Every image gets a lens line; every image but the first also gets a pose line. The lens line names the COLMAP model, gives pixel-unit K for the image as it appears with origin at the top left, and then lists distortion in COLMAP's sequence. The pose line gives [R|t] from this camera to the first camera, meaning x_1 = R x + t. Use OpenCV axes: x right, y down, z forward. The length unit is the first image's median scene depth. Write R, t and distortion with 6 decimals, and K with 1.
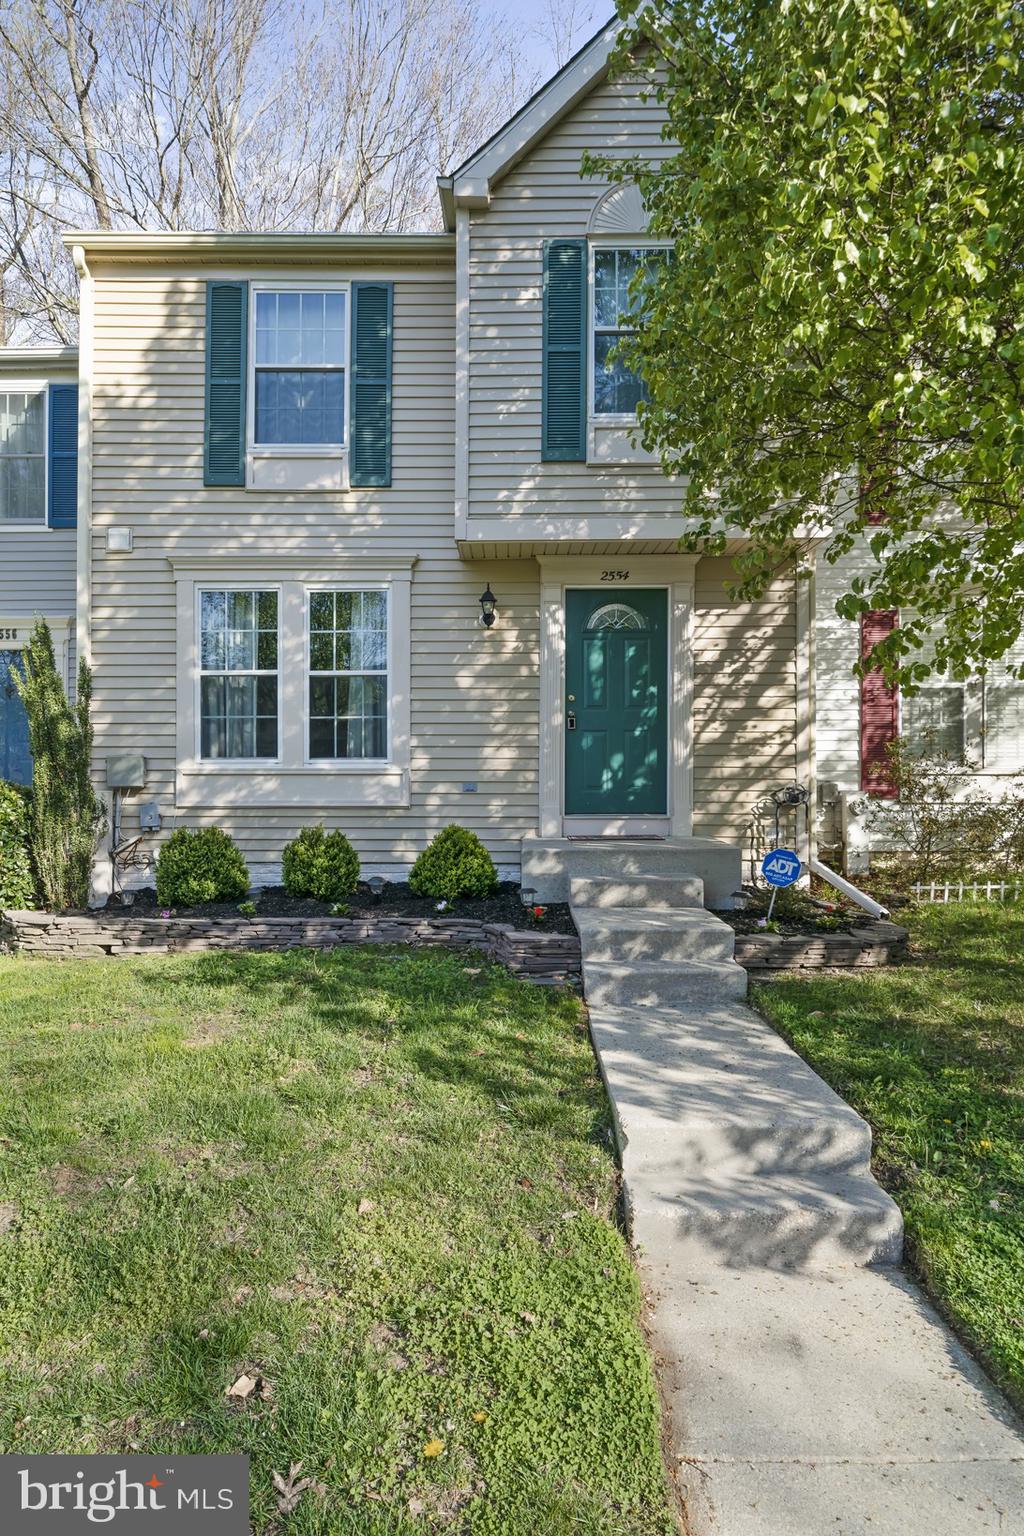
lens RADIAL K [[836.5, 0, 509.3], [0, 836.5, 757.1], [0, 0, 1]] dist [0.007191, 0.004433]
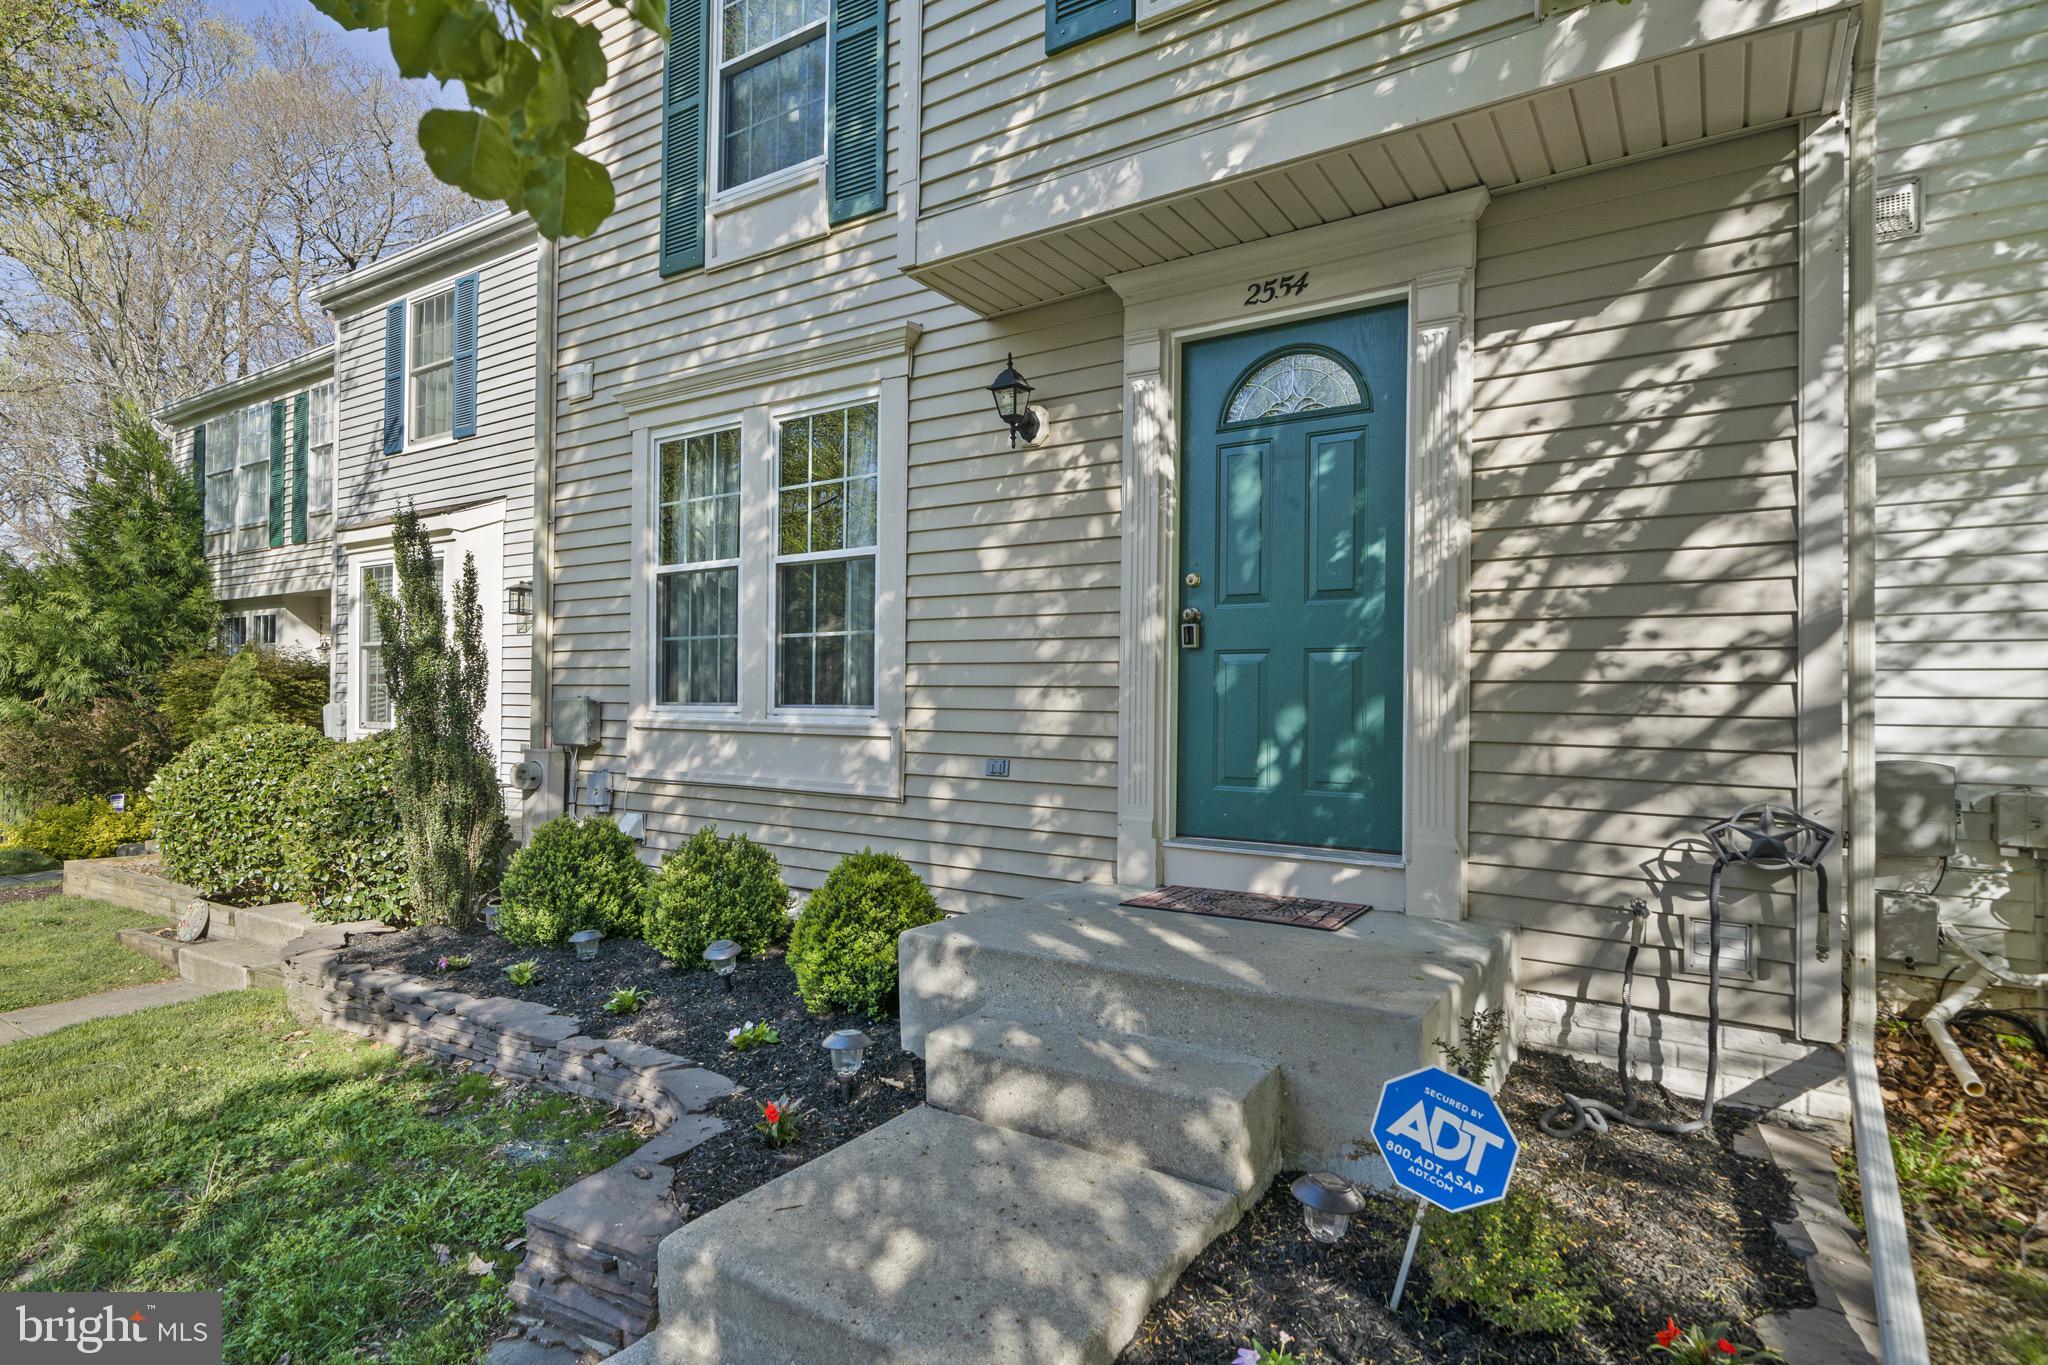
lens RADIAL K [[1125.3, 0, 860.0], [0, 1125.3, 684.1], [0, 0, 1]] dist [-0.003577, -0.000867]
pose [[0.848341, 0.000511, -0.529450, 0.226179], [-0.001374, 0.999998, -0.001236, -0.012736], [0.529449, 0.001776, 0.848340, 0.362832]]
